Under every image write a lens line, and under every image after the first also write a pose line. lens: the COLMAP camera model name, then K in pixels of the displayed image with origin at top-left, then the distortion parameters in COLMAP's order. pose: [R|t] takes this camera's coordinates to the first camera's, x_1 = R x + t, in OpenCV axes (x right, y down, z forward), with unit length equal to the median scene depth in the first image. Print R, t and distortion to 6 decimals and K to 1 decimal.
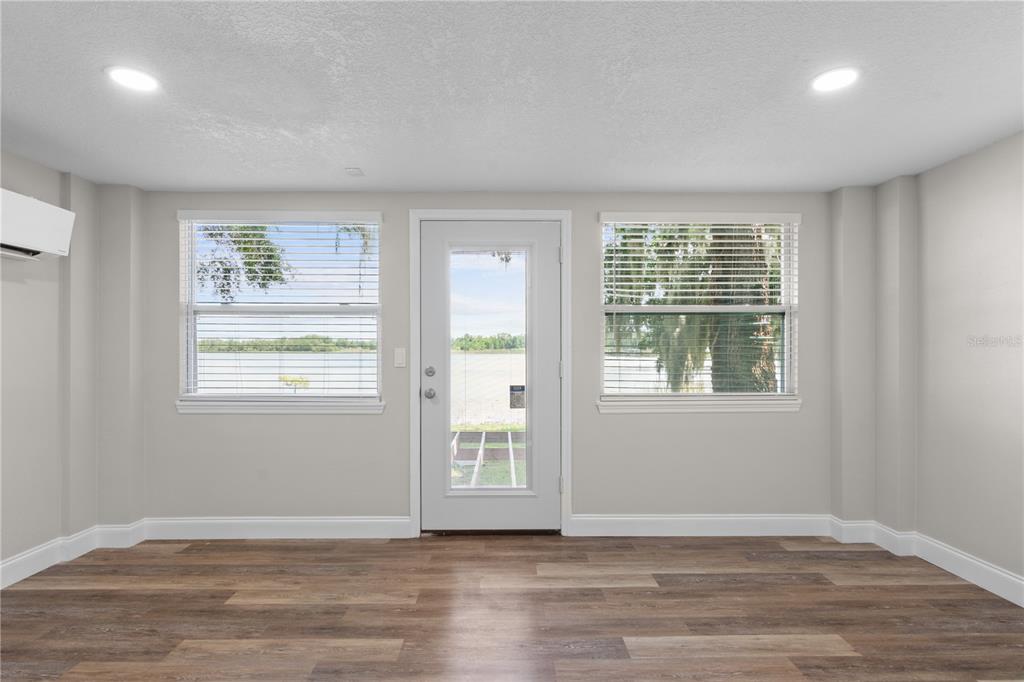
lens RADIAL K [[510.8, 0, 509.3], [0, 510.8, 346.6], [0, 0, 1]] dist [-0.001284, 0.000368]
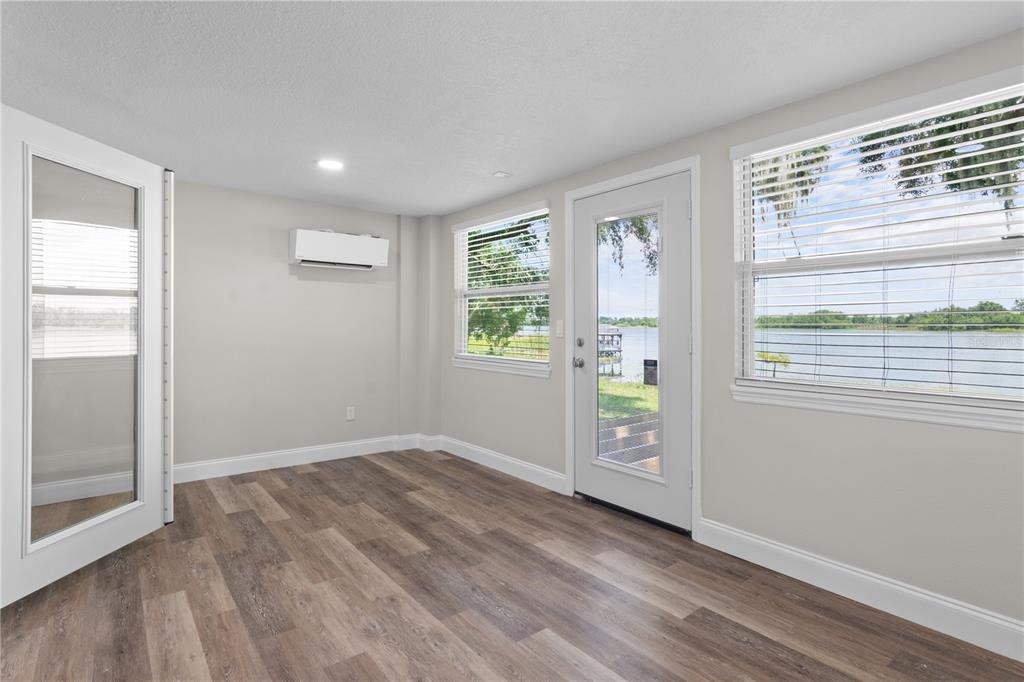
lens RADIAL K [[509.5, 0, 517.5], [0, 509.5, 323.6], [0, 0, 1]] dist [-0.001097, 0.000360]
pose [[0.625122, -0.001359, -0.780526, 0.649459], [0.002428, 0.999997, 0.000204, 0.010994], [0.780523, -0.002023, 0.625124, 0.270029]]
